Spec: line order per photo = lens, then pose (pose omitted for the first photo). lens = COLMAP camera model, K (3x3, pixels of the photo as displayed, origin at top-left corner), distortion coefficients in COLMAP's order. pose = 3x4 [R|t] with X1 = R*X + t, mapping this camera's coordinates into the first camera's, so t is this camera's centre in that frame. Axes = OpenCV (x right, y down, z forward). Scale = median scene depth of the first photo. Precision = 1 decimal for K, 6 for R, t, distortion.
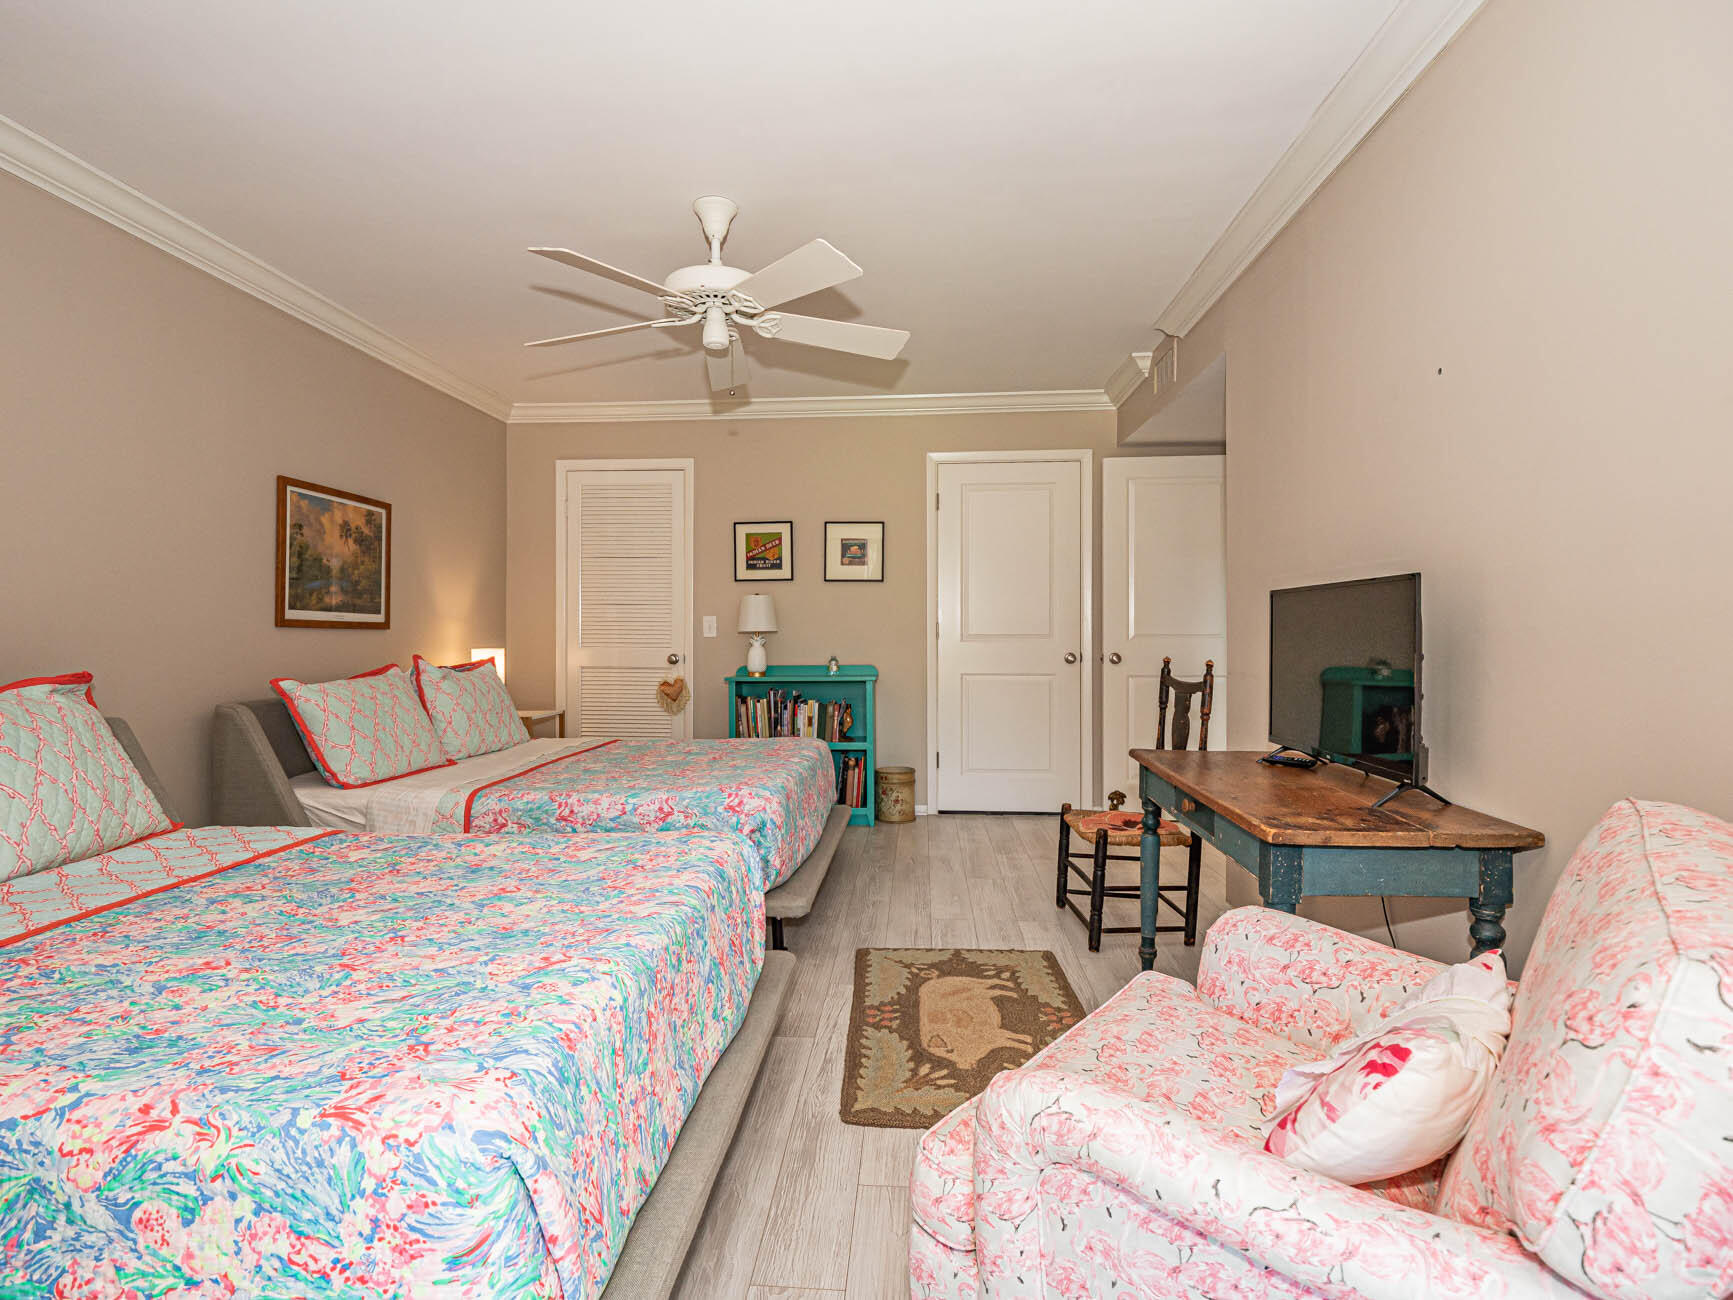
lens RADIAL K [[842.3, 0, 849.4], [0, 842.3, 629.8], [0, 0, 1]] dist [0.001522, -0.000415]
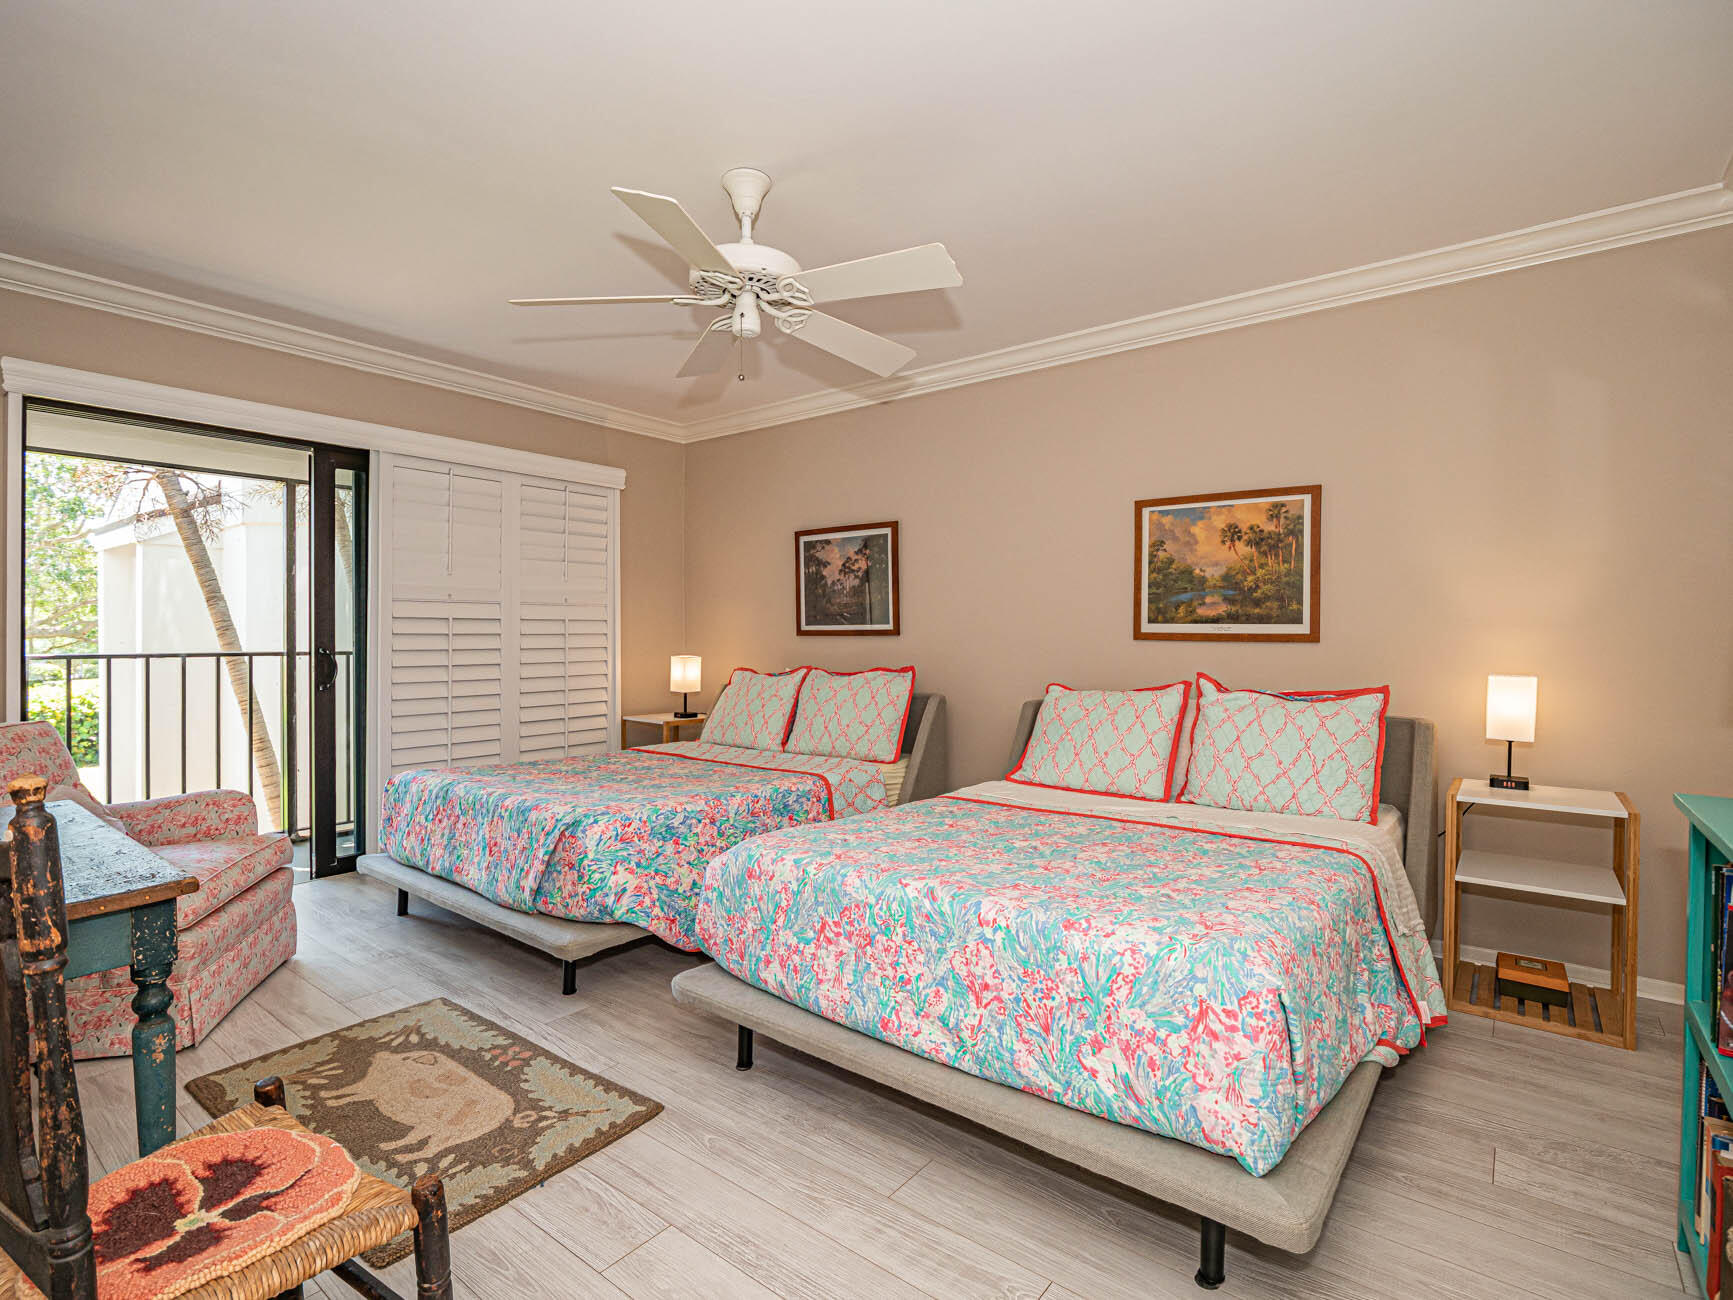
lens RADIAL K [[842.3, 0, 849.4], [0, 842.3, 629.8], [0, 0, 1]] dist [0.001522, -0.000415]
pose [[-0.549859, -0.002250, -0.835254, 0.534280], [0.002677, 0.999986, -0.004456, -0.015569], [0.835253, -0.004687, -0.549846, 1.581309]]
